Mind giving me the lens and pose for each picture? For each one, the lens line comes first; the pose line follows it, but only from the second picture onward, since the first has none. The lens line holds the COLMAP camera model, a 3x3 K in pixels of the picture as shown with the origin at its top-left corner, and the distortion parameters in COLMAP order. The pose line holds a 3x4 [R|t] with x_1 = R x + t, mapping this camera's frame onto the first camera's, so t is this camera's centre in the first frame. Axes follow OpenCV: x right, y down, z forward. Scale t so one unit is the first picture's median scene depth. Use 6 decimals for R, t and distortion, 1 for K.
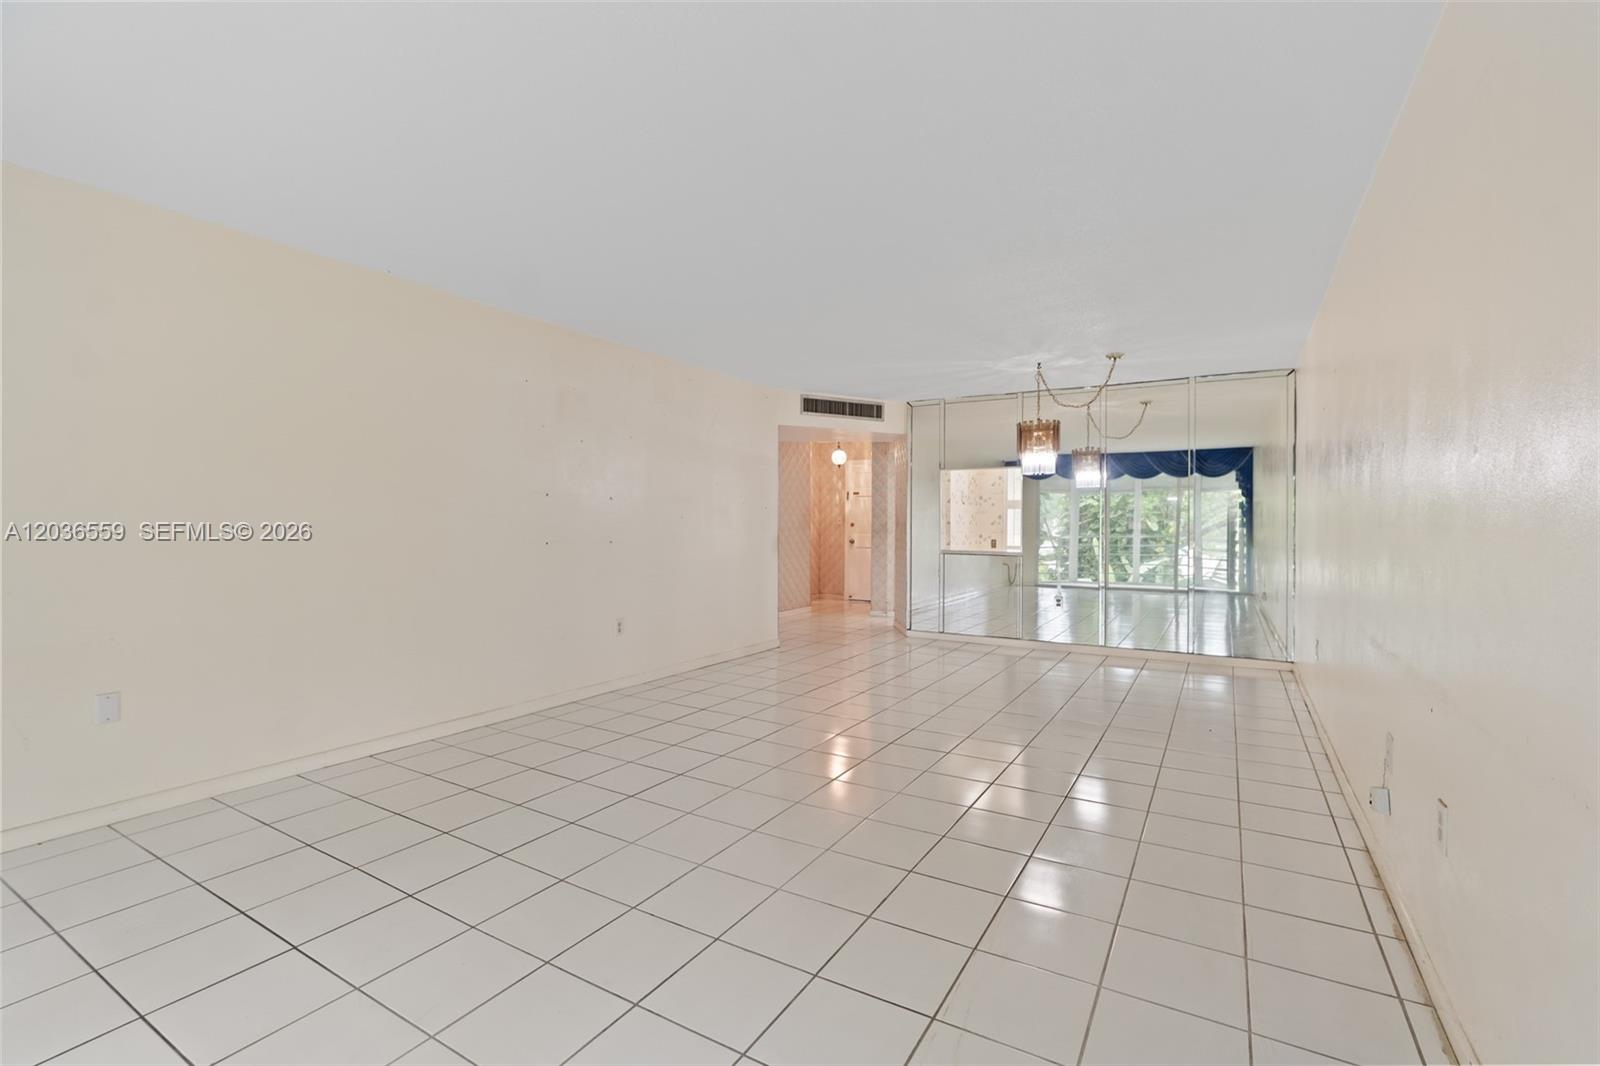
lens RADIAL K [[705.6, 0, 814.9], [0, 705.6, 523.8], [0, 0, 1]] dist [-0.012582, -0.000016]
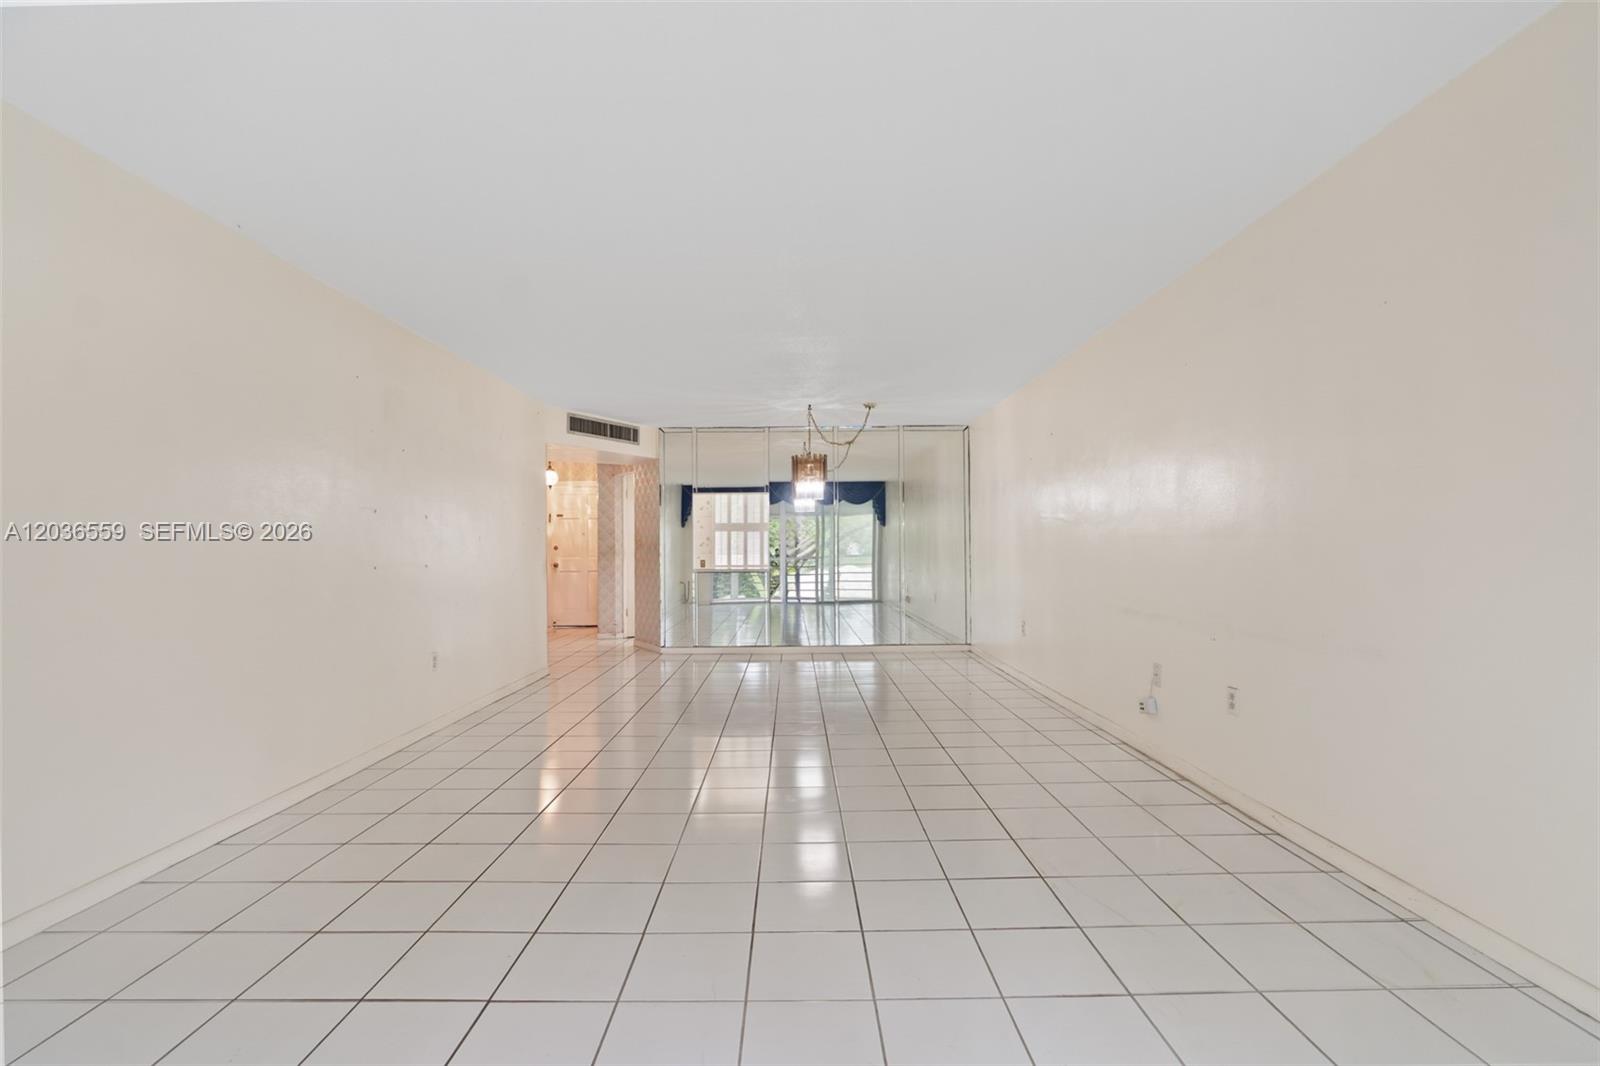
lens RADIAL K [[708.4, 0, 802.7], [0, 708.4, 539.4], [0, 0, 1]] dist [-0.014528, 0.007298]
pose [[0.860166, -0.006484, 0.509973, -0.223384], [0.013128, 0.999869, -0.009430, 0.004761], [-0.509845, 0.014807, 0.860139, -0.002750]]
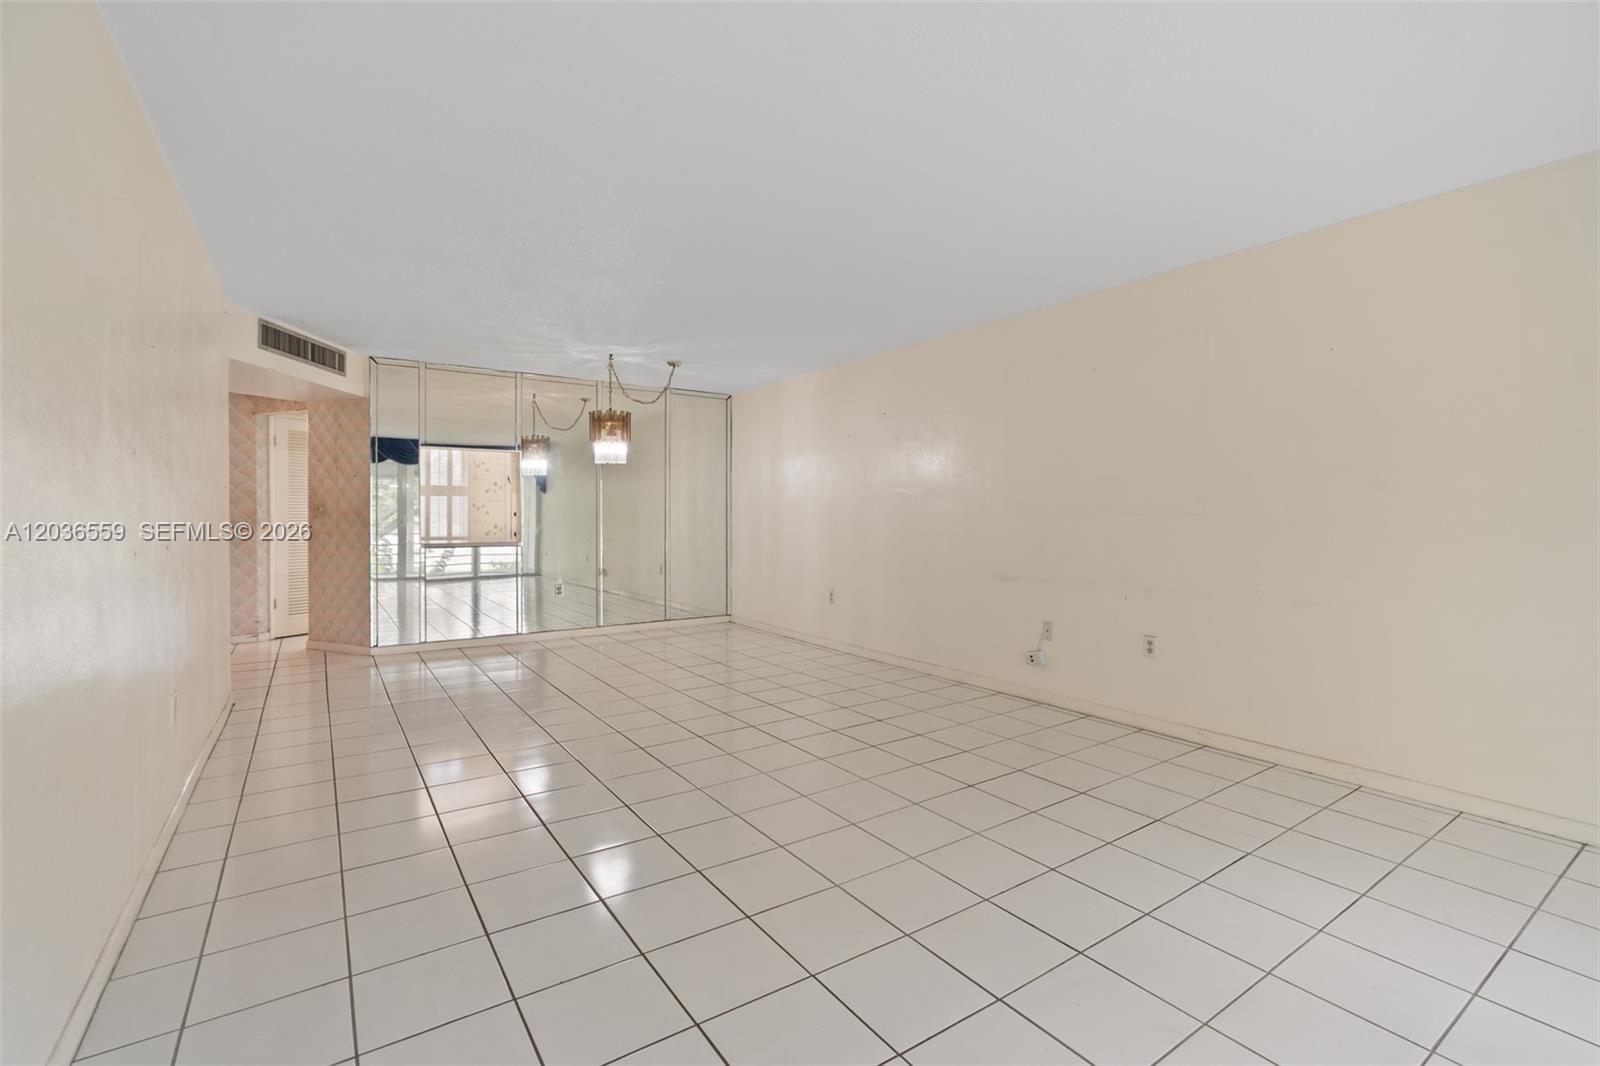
lens RADIAL K [[700.8, 0, 800.6], [0, 700.8, 517.4], [0, 0, 1]] dist [-0.014265, 0.006534]
pose [[0.432757, -0.008826, 0.901467, -0.366226], [0.001448, 0.999958, 0.009095, -0.000378], [-0.901510, -0.002631, 0.432751, 0.237419]]
